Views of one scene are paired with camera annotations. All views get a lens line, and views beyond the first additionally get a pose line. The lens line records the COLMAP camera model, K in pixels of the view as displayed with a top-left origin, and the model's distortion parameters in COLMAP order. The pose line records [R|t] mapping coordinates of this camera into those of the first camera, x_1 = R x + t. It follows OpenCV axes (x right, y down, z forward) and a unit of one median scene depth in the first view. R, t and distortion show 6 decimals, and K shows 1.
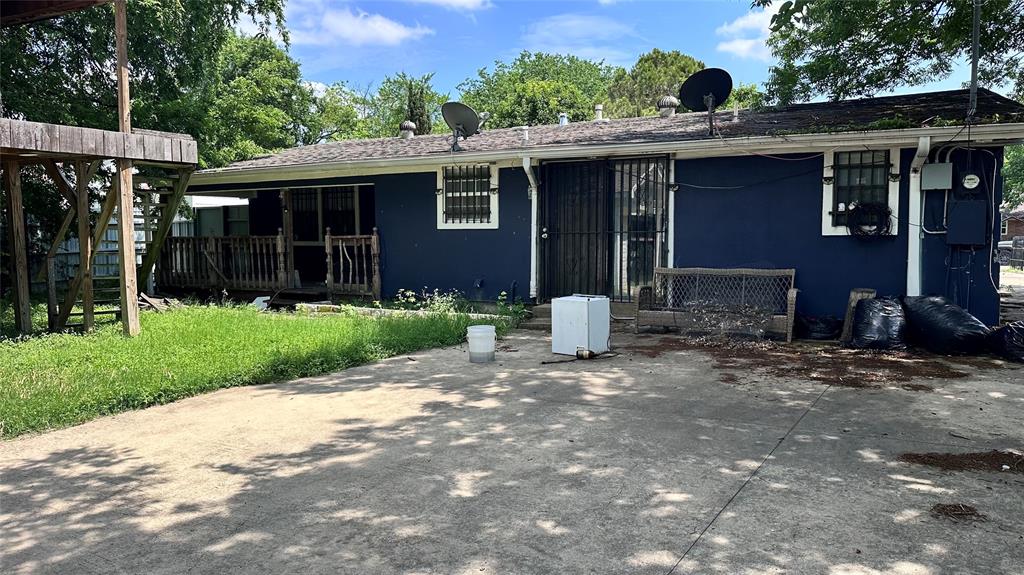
lens RADIAL K [[713.9, 0, 520.9], [0, 713.9, 288.2], [0, 0, 1]] dist [0.126525, -0.198879]
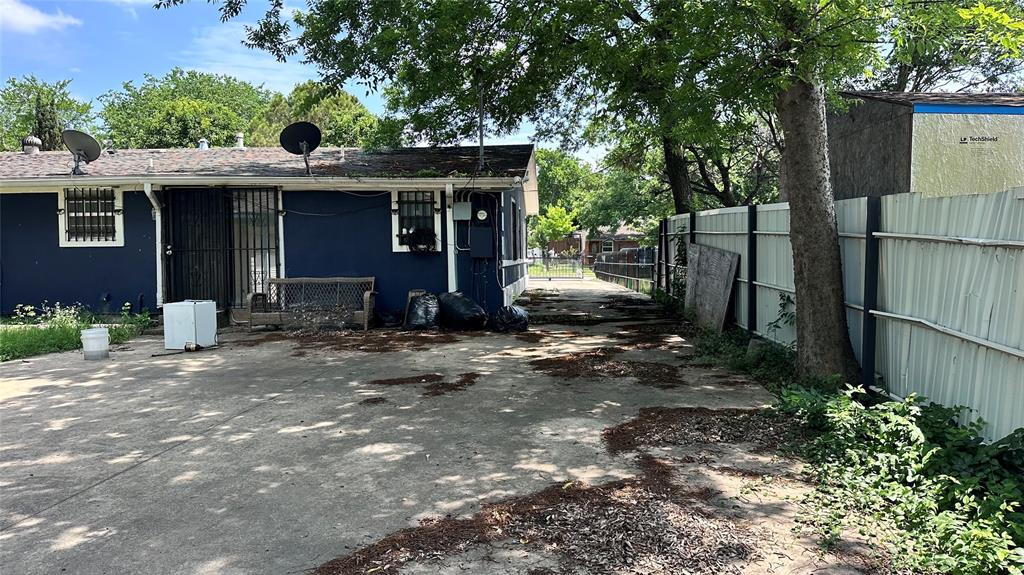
lens RADIAL K [[717.0, 0, 516.7], [0, 717.0, 285.2], [0, 0, 1]] dist [0.101523, -0.135608]
pose [[0.914919, -0.023507, 0.402953, 0.072113], [0.036060, 0.999071, -0.023593, 0.026146], [-0.402024, 0.036116, 0.914917, -0.282001]]
